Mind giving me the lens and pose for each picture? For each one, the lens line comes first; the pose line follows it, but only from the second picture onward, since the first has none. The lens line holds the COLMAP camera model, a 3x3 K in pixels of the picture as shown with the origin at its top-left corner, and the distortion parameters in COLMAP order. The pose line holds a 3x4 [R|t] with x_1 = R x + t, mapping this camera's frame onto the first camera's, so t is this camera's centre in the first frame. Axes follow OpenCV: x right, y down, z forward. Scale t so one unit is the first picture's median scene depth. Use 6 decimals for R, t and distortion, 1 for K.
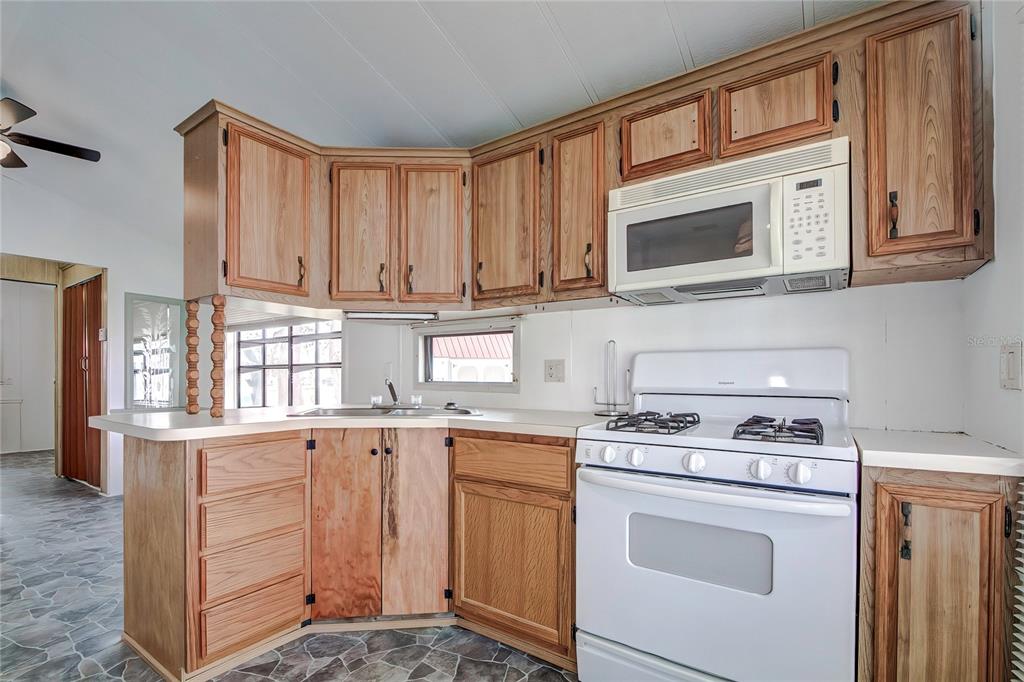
lens RADIAL K [[464.2, 0, 507.3], [0, 464.2, 348.1], [0, 0, 1]] dist [-0.015665, 0.000225]
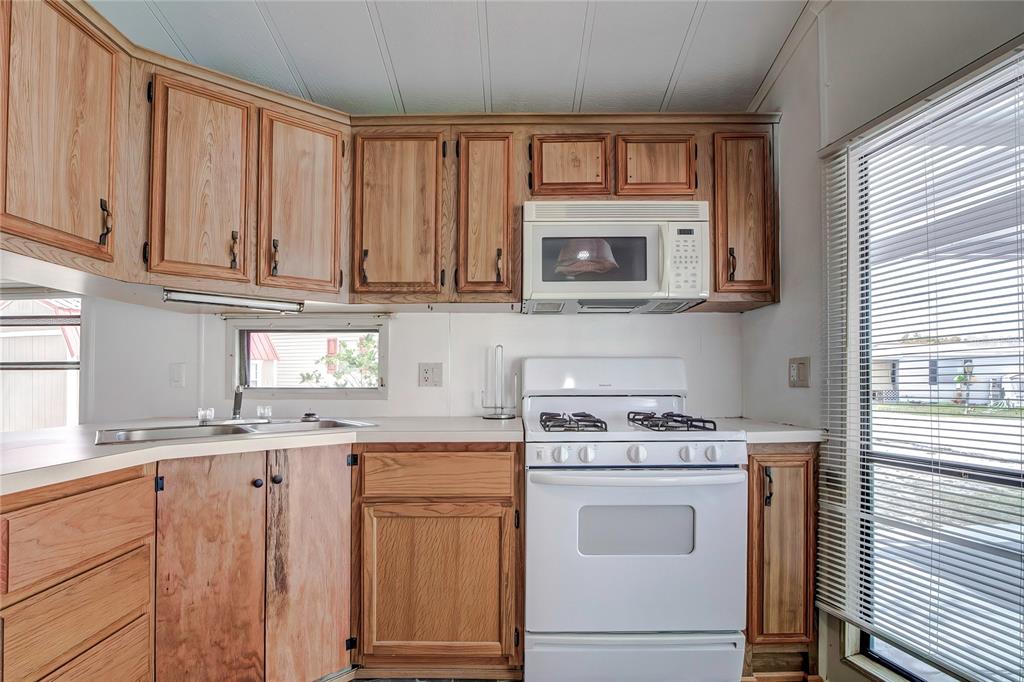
lens RADIAL K [[464.2, 0, 507.3], [0, 464.2, 348.1], [0, 0, 1]] dist [-0.015665, 0.000225]
pose [[0.823794, 0.033356, 0.565907, -0.381743], [-0.028341, 0.999442, -0.017653, 0.008353], [-0.566180, -0.001496, 0.824280, 0.160590]]
